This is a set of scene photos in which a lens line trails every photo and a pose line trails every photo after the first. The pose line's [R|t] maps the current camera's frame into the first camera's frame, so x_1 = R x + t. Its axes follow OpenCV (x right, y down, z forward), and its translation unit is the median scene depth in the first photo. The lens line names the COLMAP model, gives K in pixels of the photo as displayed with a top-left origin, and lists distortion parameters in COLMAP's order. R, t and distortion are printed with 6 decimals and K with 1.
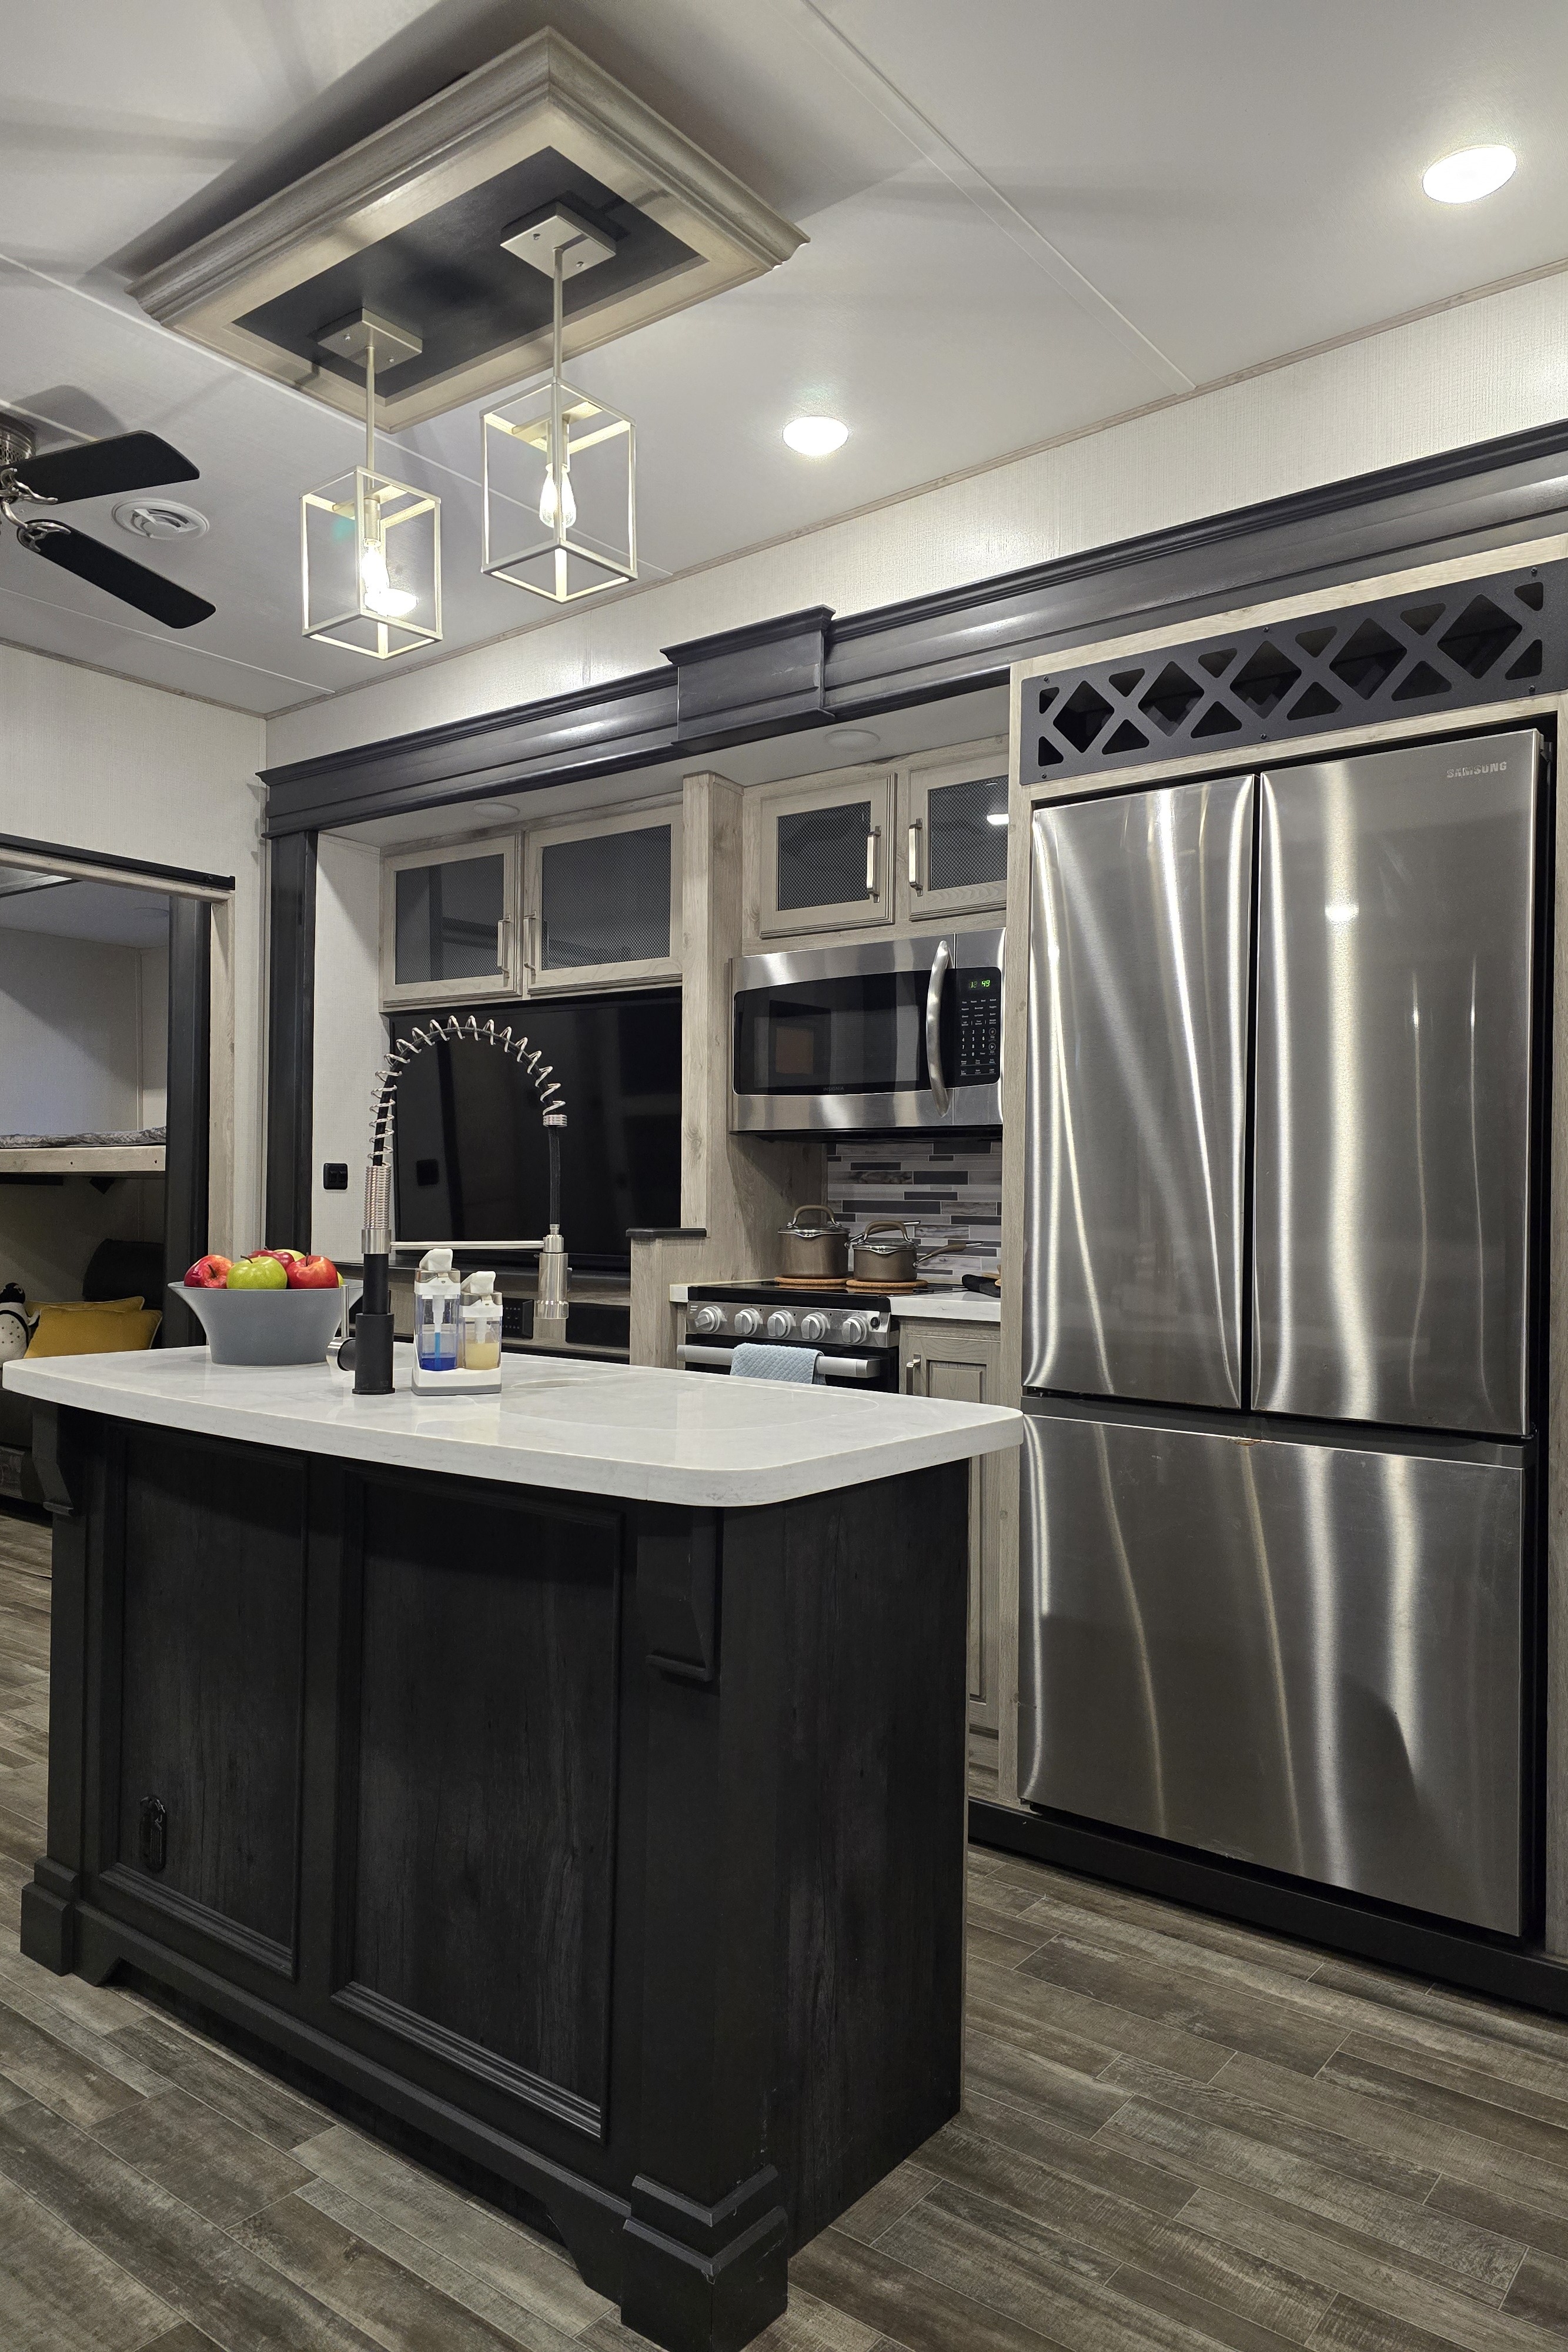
lens RADIAL K [[1577.5, 0, 781.2], [0, 1577.5, 1216.2], [0, 0, 1]] dist [0.069746, -0.001293]
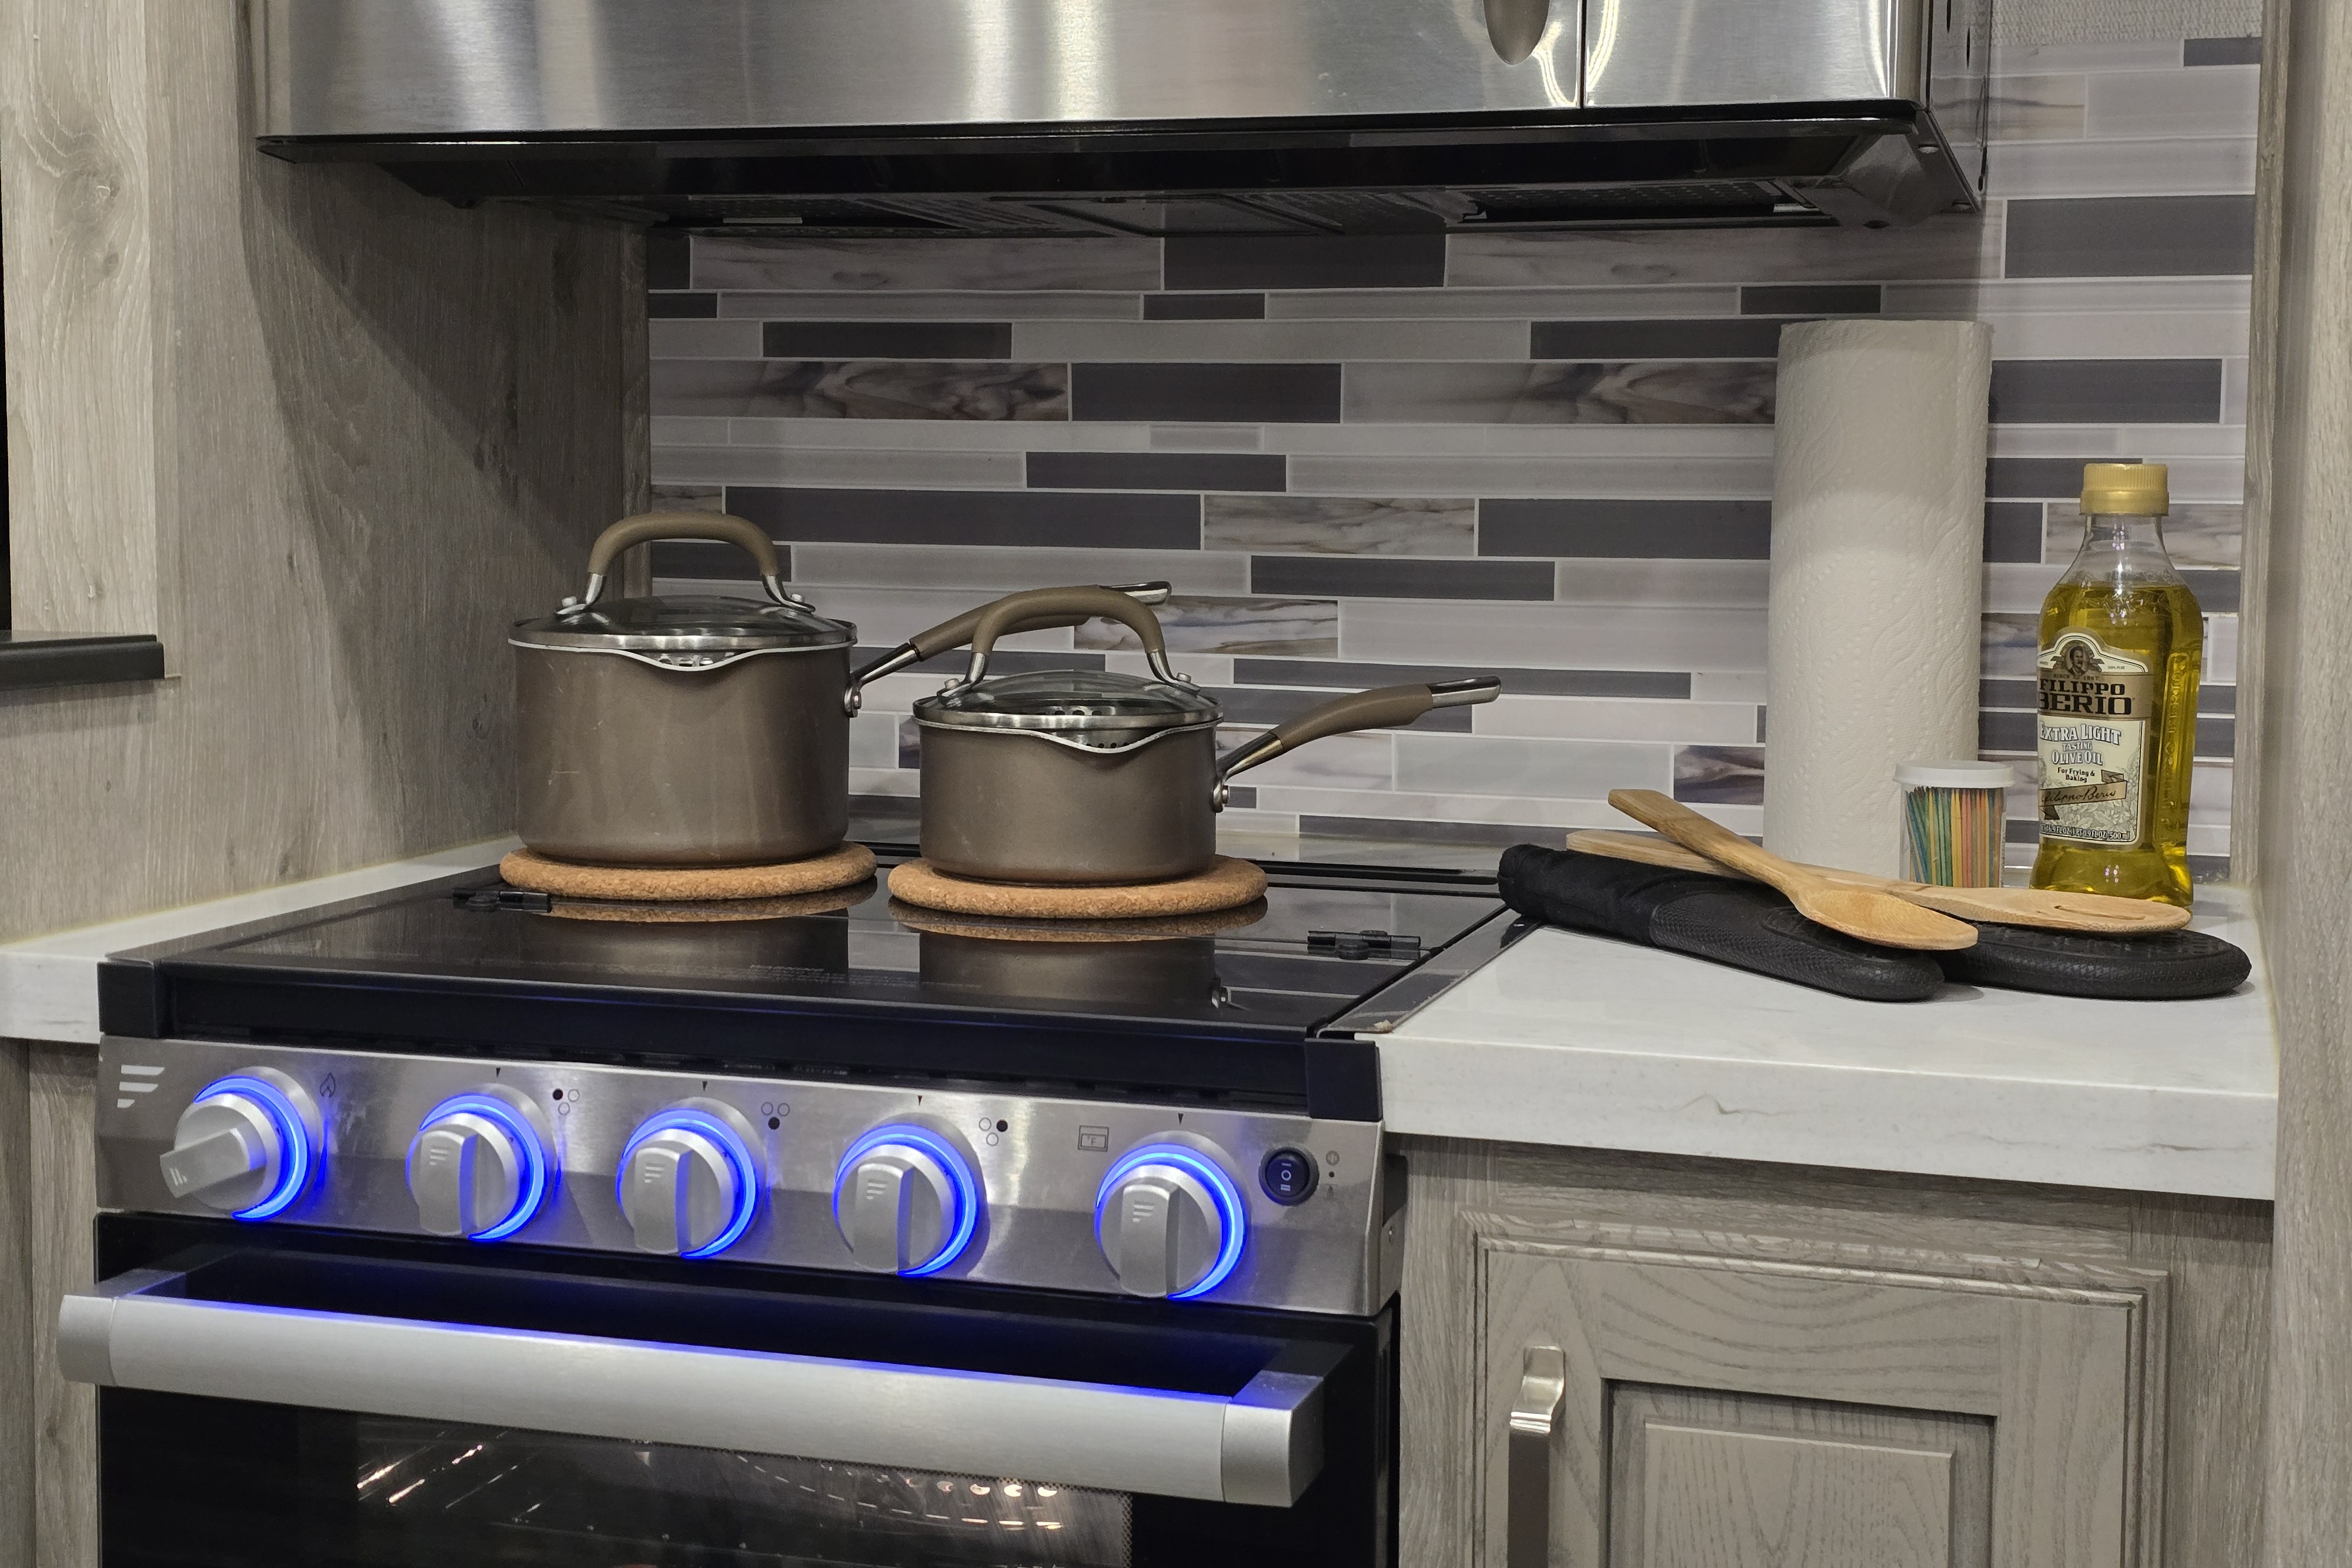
lens RADIAL K [[3192.9, 0, 1179.3], [0, 3192.9, 733.0], [0, 0, 1]] dist [0.149428, -0.051862]
pose [[0.936385, -0.027221, 0.349916, -0.068601], [0.001301, 0.997250, 0.074098, -0.009437], [-0.350971, -0.068929, 0.933846, 0.566199]]
